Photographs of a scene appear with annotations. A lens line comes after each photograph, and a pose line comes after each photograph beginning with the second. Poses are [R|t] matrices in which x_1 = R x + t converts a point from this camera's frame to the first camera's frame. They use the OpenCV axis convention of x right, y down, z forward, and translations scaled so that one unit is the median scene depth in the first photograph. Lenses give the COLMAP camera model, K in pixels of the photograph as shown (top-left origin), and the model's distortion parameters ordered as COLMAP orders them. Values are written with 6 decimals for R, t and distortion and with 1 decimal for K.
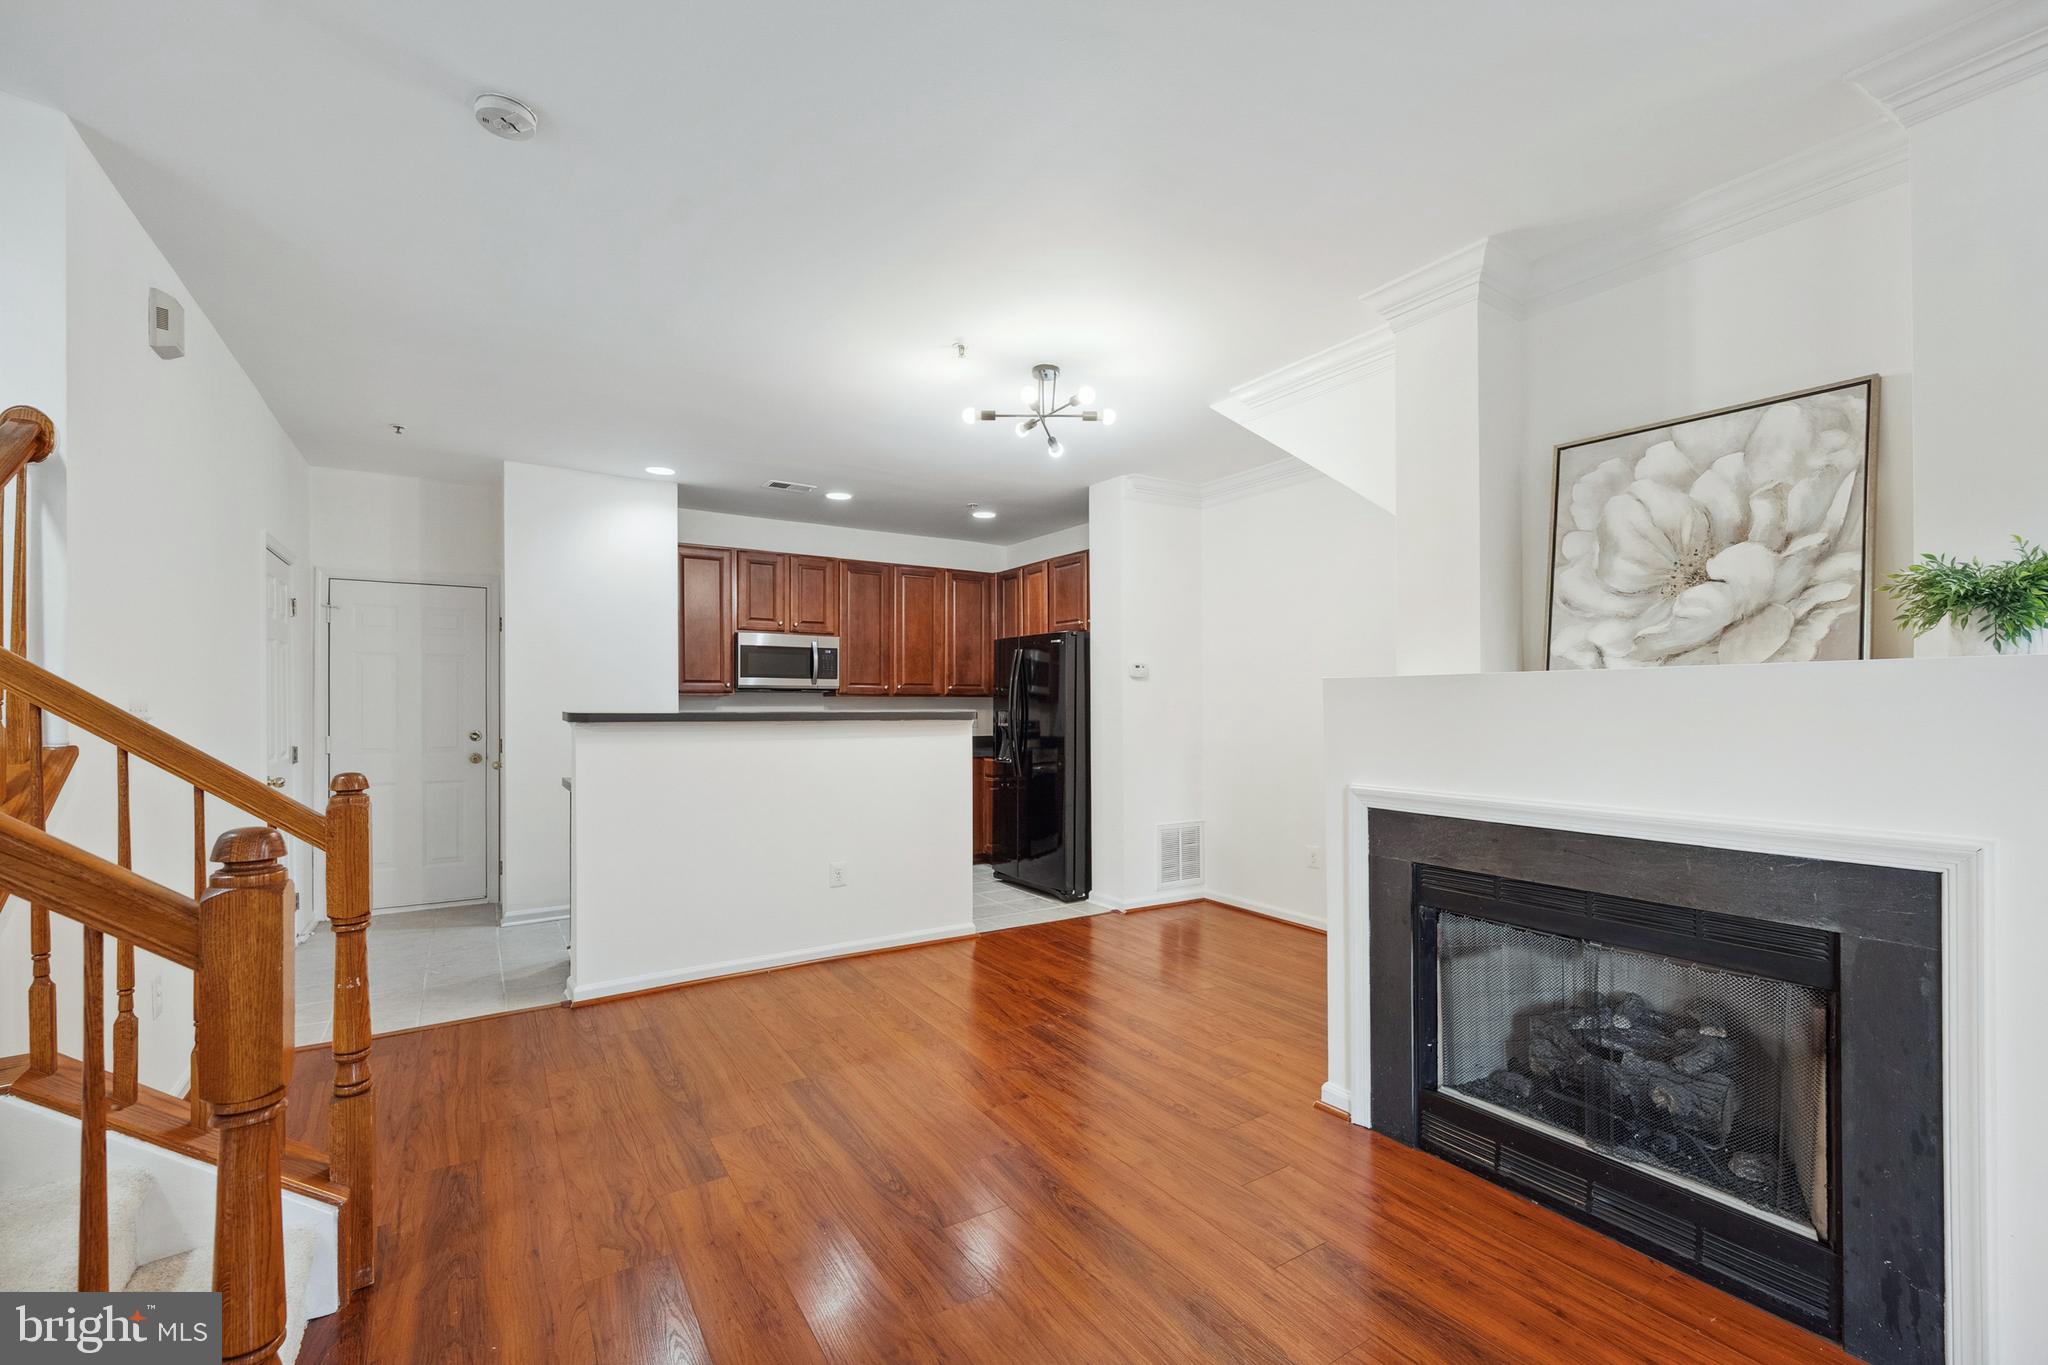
lens RADIAL K [[869.4, 0, 1032.8], [0, 869.4, 697.0], [0, 0, 1]] dist [-0.002706, -0.000348]
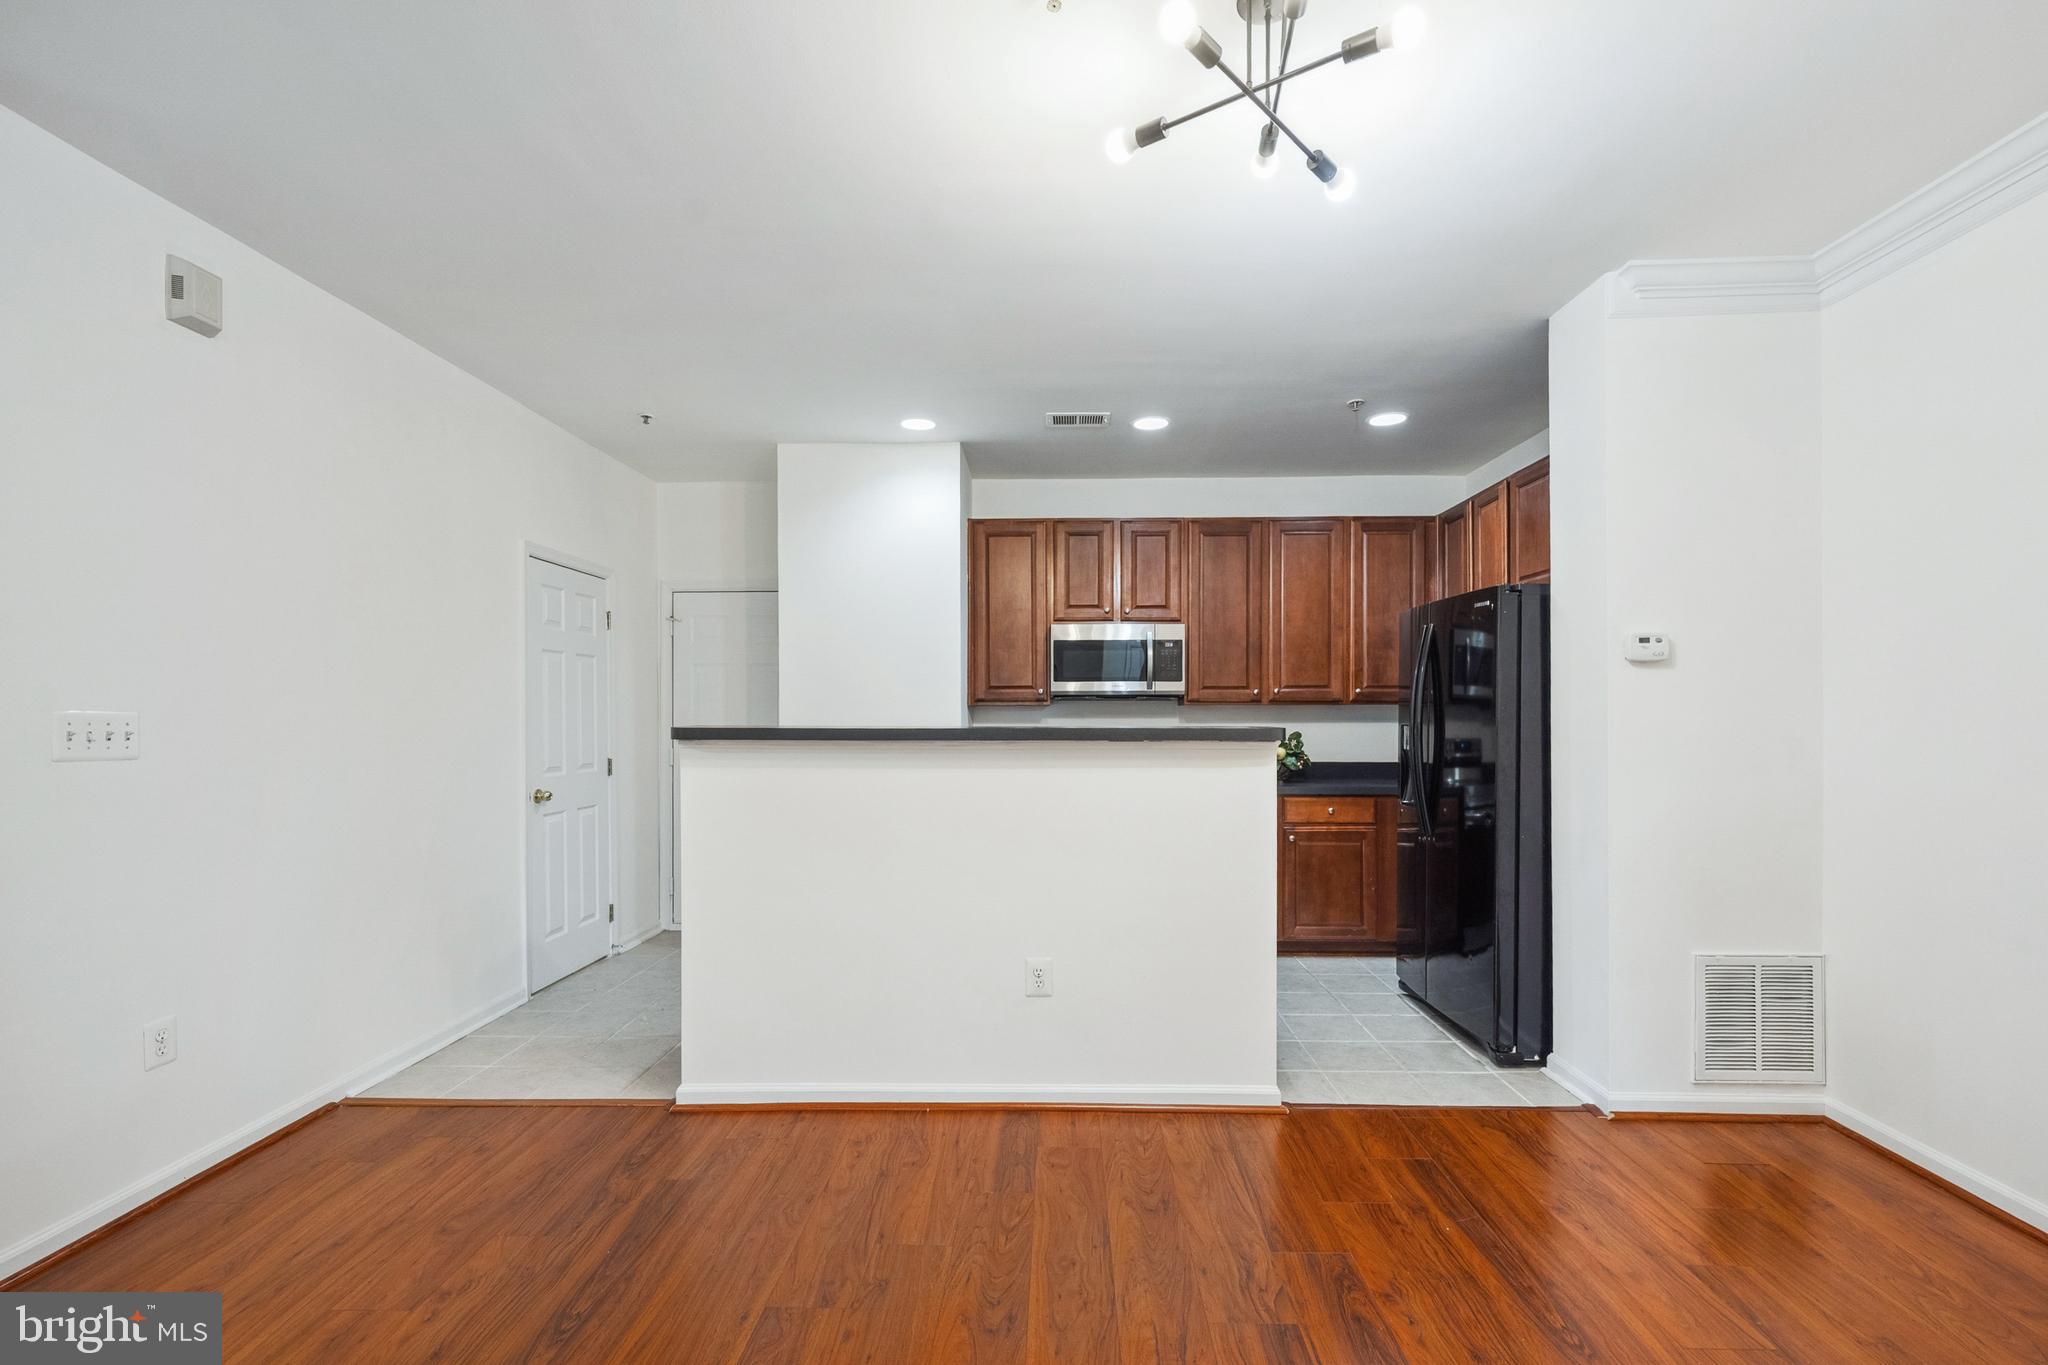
lens RADIAL K [[899.0, 0, 1030.8], [0, 899.0, 716.0], [0, 0, 1]] dist [0.000749, -0.000215]
pose [[0.823519, -0.000256, -0.567288, 0.119332], [0.005704, 0.999953, 0.007830, 0.002564], [0.567260, -0.009684, 0.823482, 0.347340]]
